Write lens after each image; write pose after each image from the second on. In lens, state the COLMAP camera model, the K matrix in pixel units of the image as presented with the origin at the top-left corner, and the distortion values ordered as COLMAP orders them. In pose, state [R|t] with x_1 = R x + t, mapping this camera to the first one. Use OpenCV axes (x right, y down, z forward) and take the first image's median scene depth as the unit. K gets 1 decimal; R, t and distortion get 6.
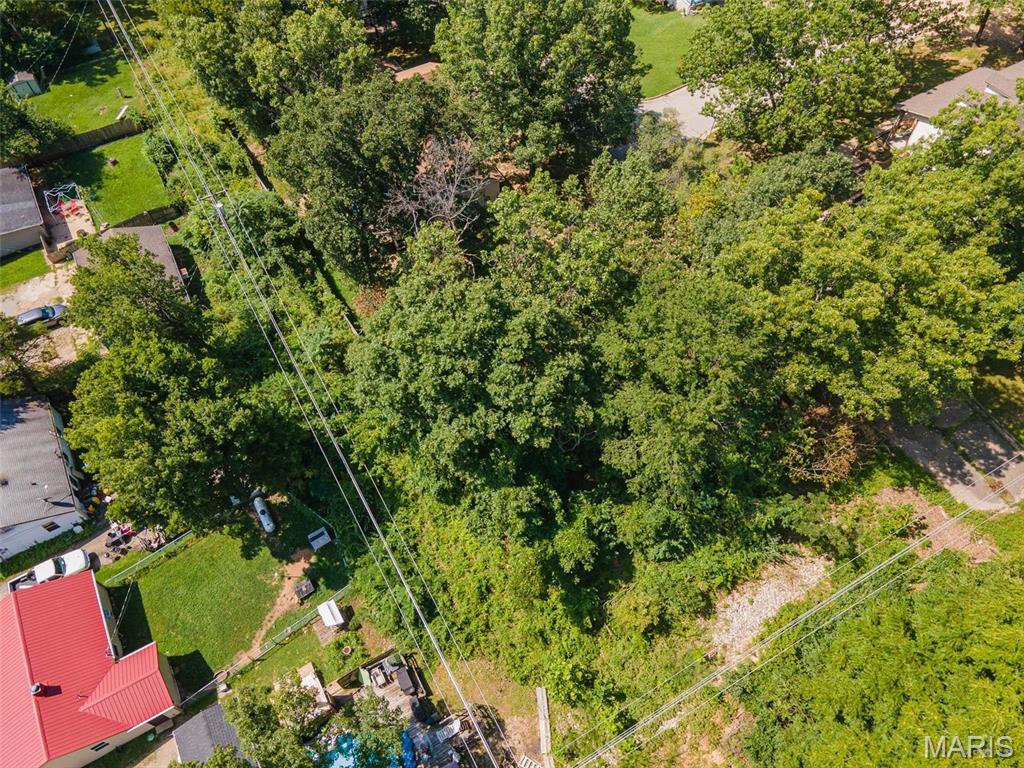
lens RADIAL K [[747.3, 0, 517.6], [0, 747.3, 379.5], [0, 0, 1]] dist [0.031847, 0.028346]
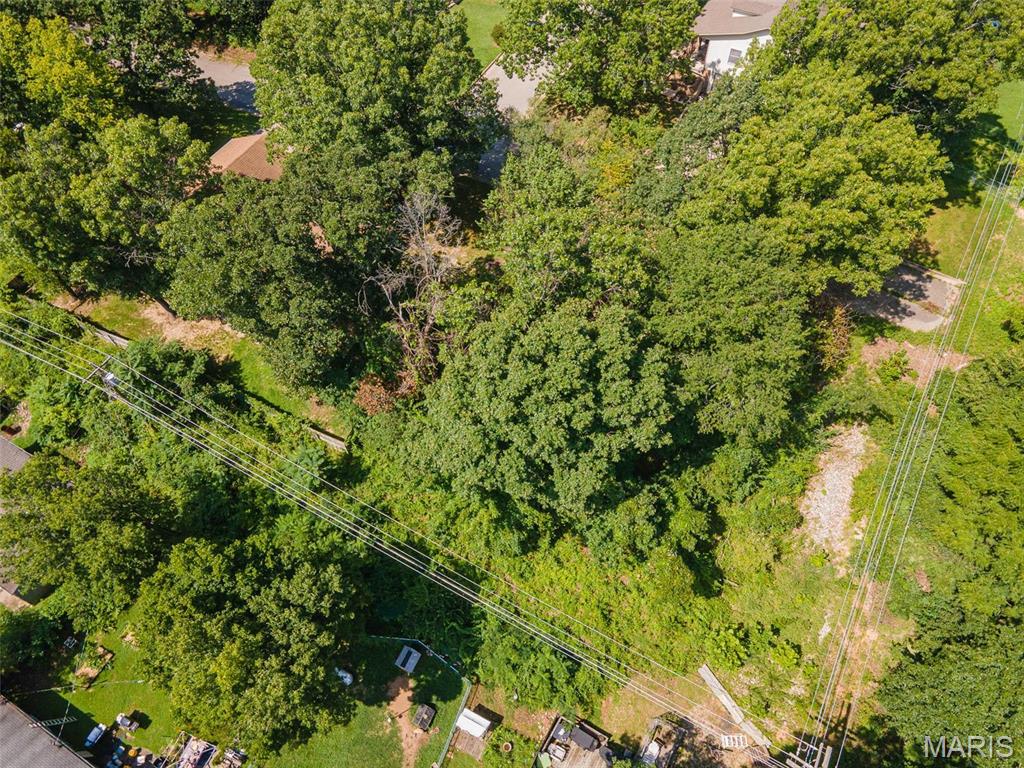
lens RADIAL K [[742.4, 0, 514.3], [0, 742.4, 379.9], [0, 0, 1]] dist [0.051503, 0.000230]
pose [[0.856112, -0.426808, 0.291390, -0.305160], [0.427273, 0.901748, 0.065480, -0.107651], [-0.290708, 0.068444, 0.954361, 0.086342]]
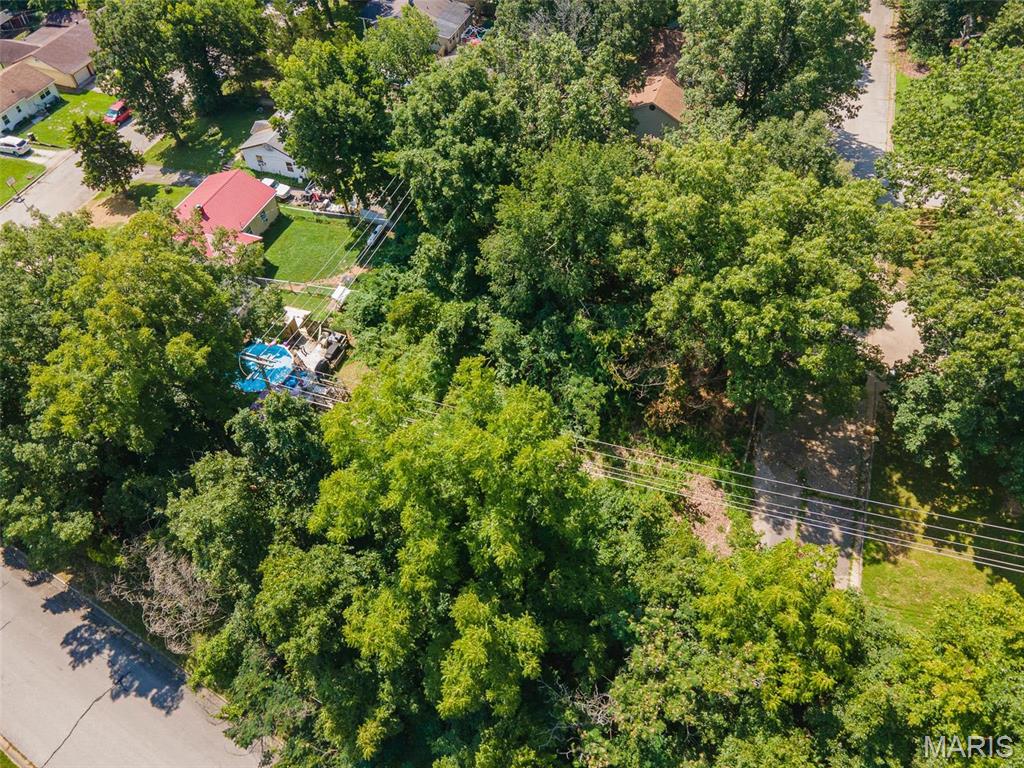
lens RADIAL K [[747.3, 0, 517.6], [0, 747.3, 379.5], [0, 0, 1]] dist [0.031847, 0.028346]
pose [[0.651512, 0.587205, -0.480337, 0.730537], [-0.627823, 0.772764, 0.093135, 0.107876], [0.425876, 0.240888, 0.872125, -0.010875]]
